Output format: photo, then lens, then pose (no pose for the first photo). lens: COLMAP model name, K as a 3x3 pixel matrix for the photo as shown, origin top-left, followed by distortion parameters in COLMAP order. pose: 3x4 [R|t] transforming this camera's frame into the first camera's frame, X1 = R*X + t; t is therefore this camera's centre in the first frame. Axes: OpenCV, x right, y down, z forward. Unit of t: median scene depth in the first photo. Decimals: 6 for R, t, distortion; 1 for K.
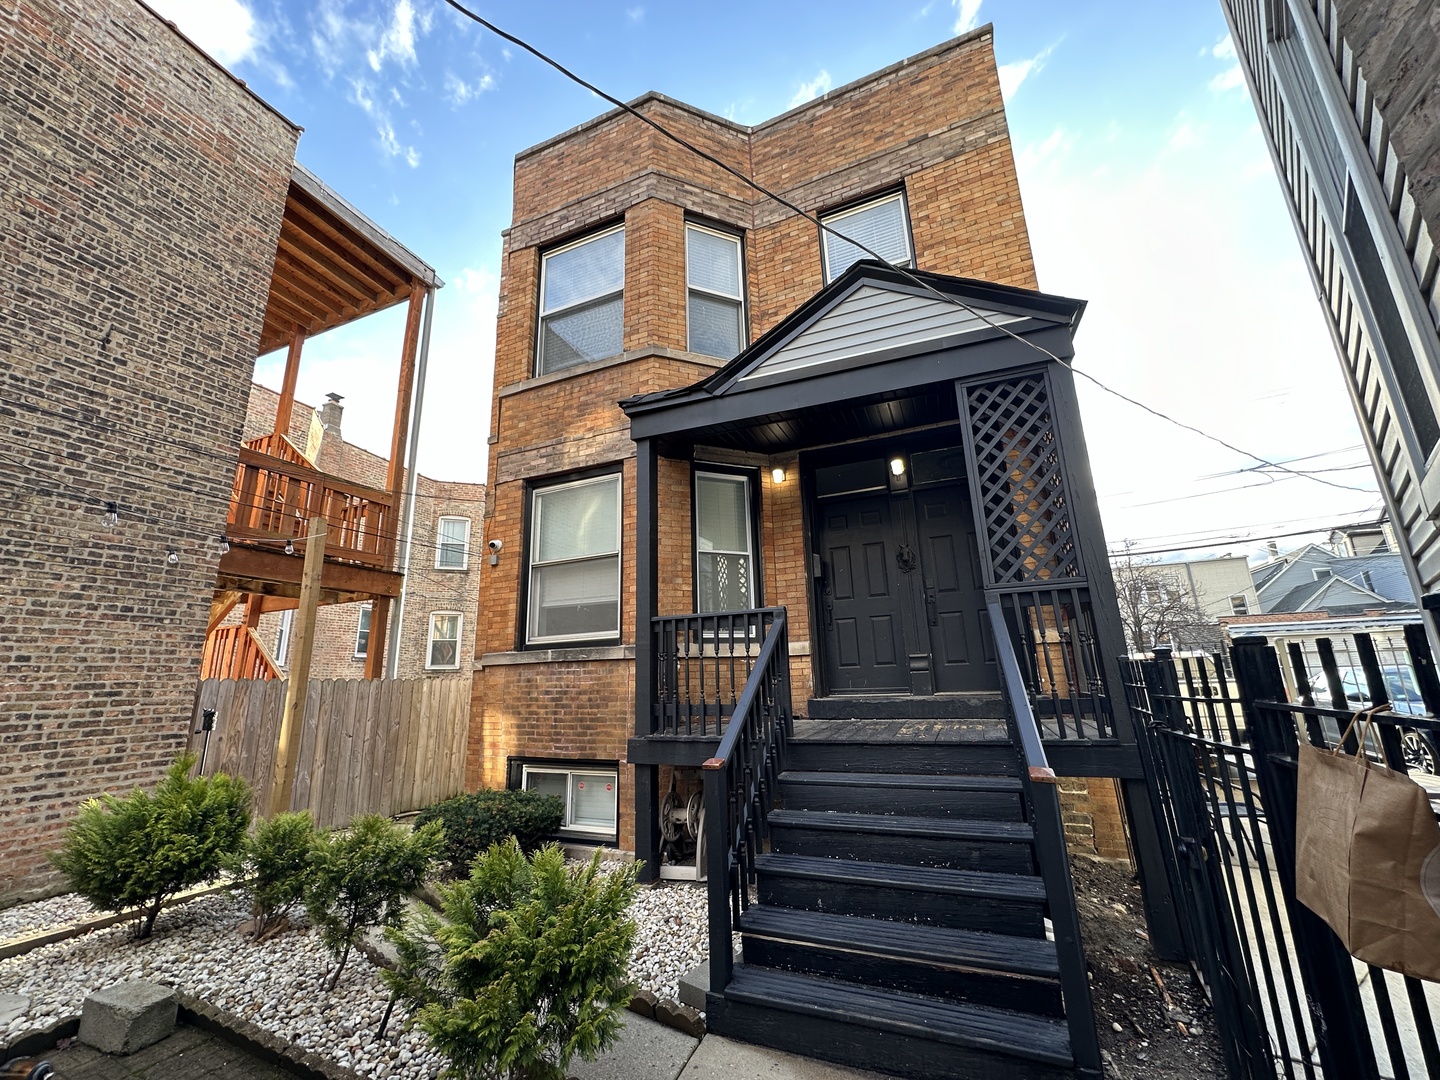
lens RADIAL K [[572.1, 0, 720.0], [0, 572.1, 540.0], [0, 0, 1]] dist [-0.002709, 0.000376]
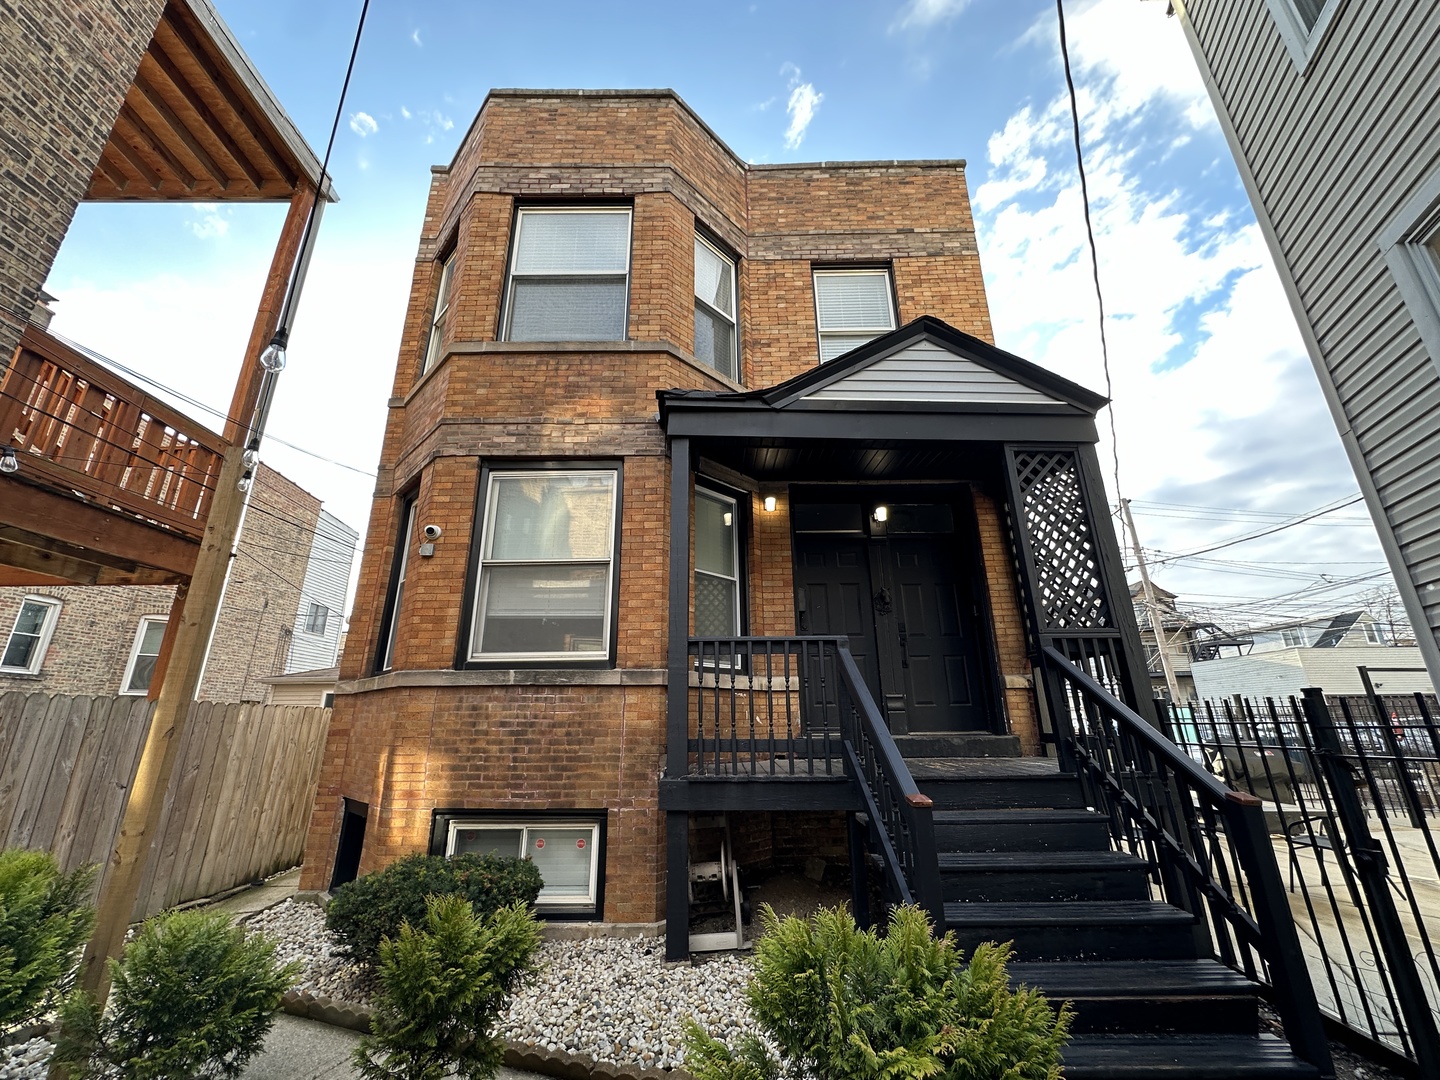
lens RADIAL K [[572.1, 0, 720.0], [0, 572.1, 540.0], [0, 0, 1]] dist [-0.002709, 0.000376]
pose [[0.918176, 0.142143, 0.369794, -0.333054], [-0.113530, 0.988675, -0.098143, 0.055049], [-0.379556, 0.048130, 0.923916, 0.134825]]
